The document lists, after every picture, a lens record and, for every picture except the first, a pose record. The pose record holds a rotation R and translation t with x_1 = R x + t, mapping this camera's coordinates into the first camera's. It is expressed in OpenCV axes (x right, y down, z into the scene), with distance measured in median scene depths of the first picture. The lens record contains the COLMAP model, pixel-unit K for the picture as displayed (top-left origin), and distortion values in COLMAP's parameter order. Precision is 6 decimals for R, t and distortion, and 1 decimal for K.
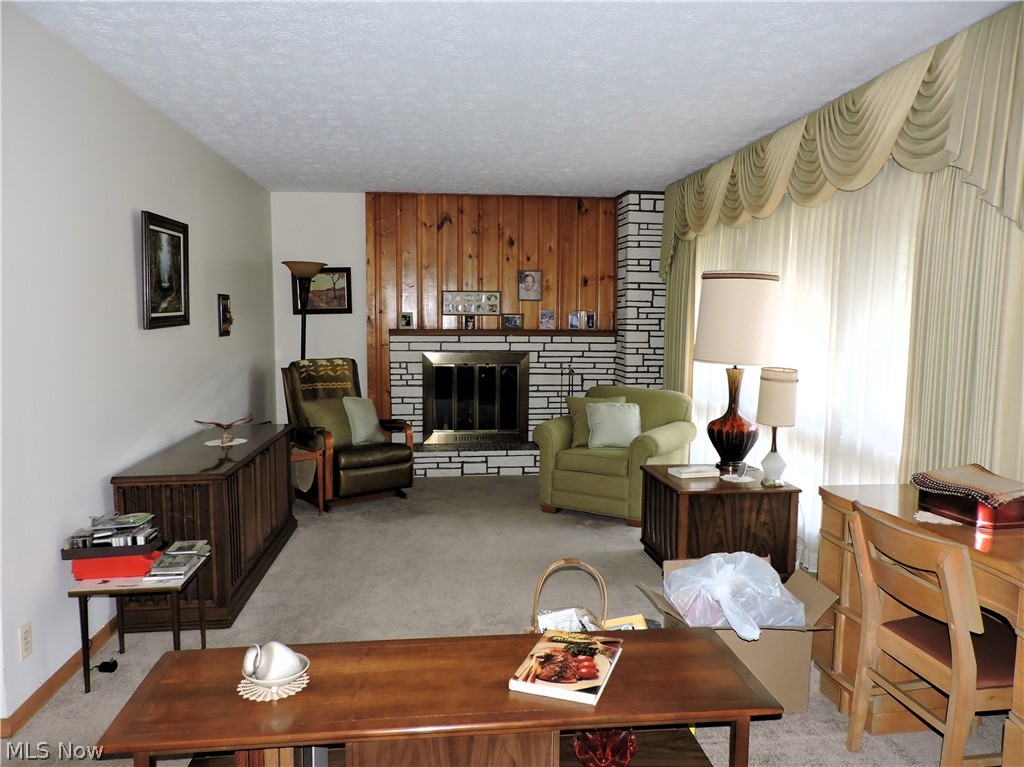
lens RADIAL K [[847.0, 0, 506.6], [0, 847.0, 369.3], [0, 0, 1]] dist [0.095107, -0.004292]
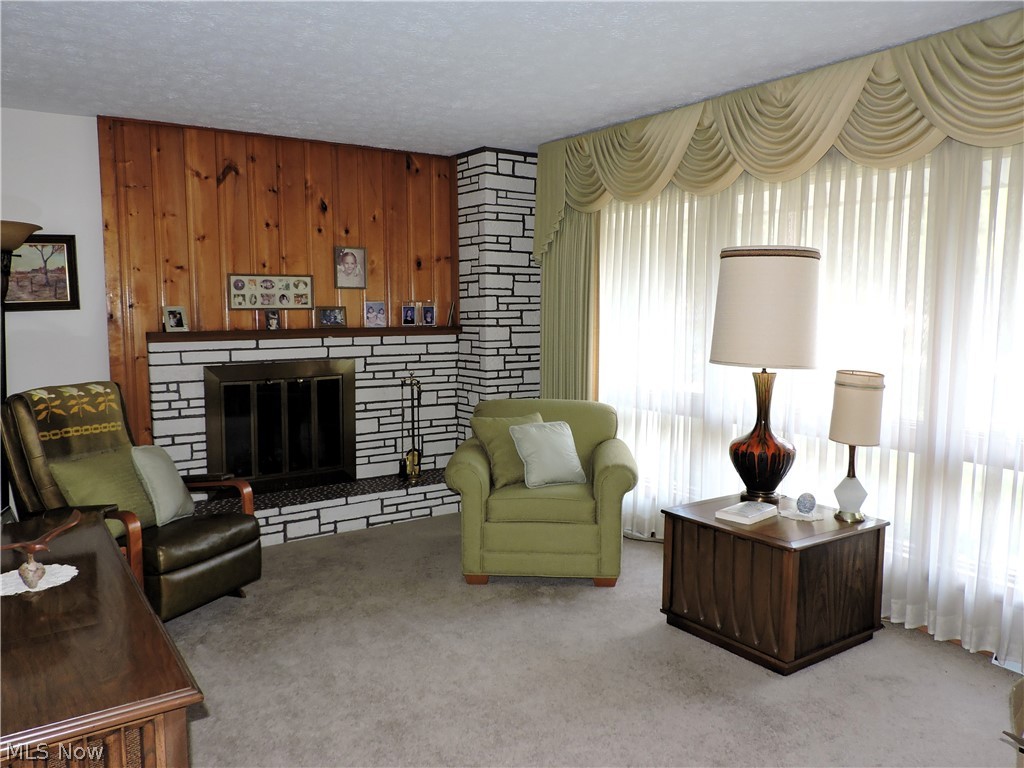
lens RADIAL K [[847.0, 0, 506.6], [0, 847.0, 369.8], [0, 0, 1]] dist [0.095107, -0.004292]
pose [[0.879748, -0.049830, 0.472822, -0.209833], [0.046593, 0.998741, 0.018564, -0.018466], [-0.473152, 0.005698, 0.880962, 0.291604]]
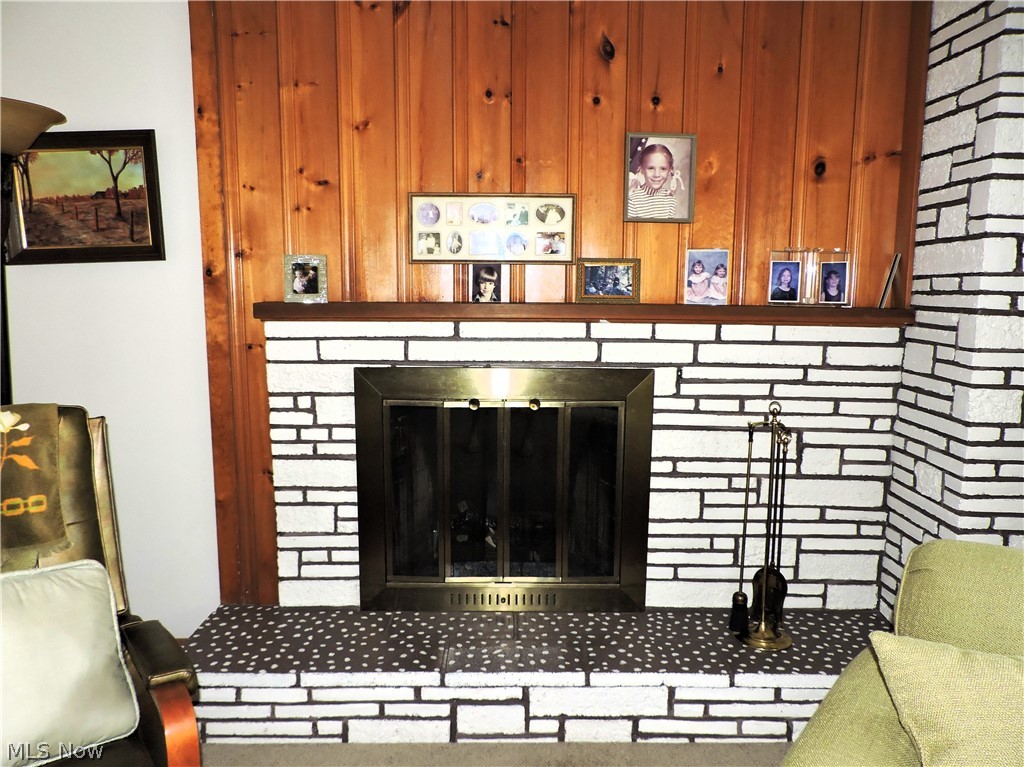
lens RADIAL K [[760.1, 0, 513.4], [0, 760.1, 368.2], [0, 0, 1]] dist [-0.010306, -0.000688]
pose [[0.995784, 0.013153, -0.090780, -0.002822], [-0.007716, 0.998170, 0.059978, -0.039705], [0.091403, -0.059025, 0.994063, 0.689351]]
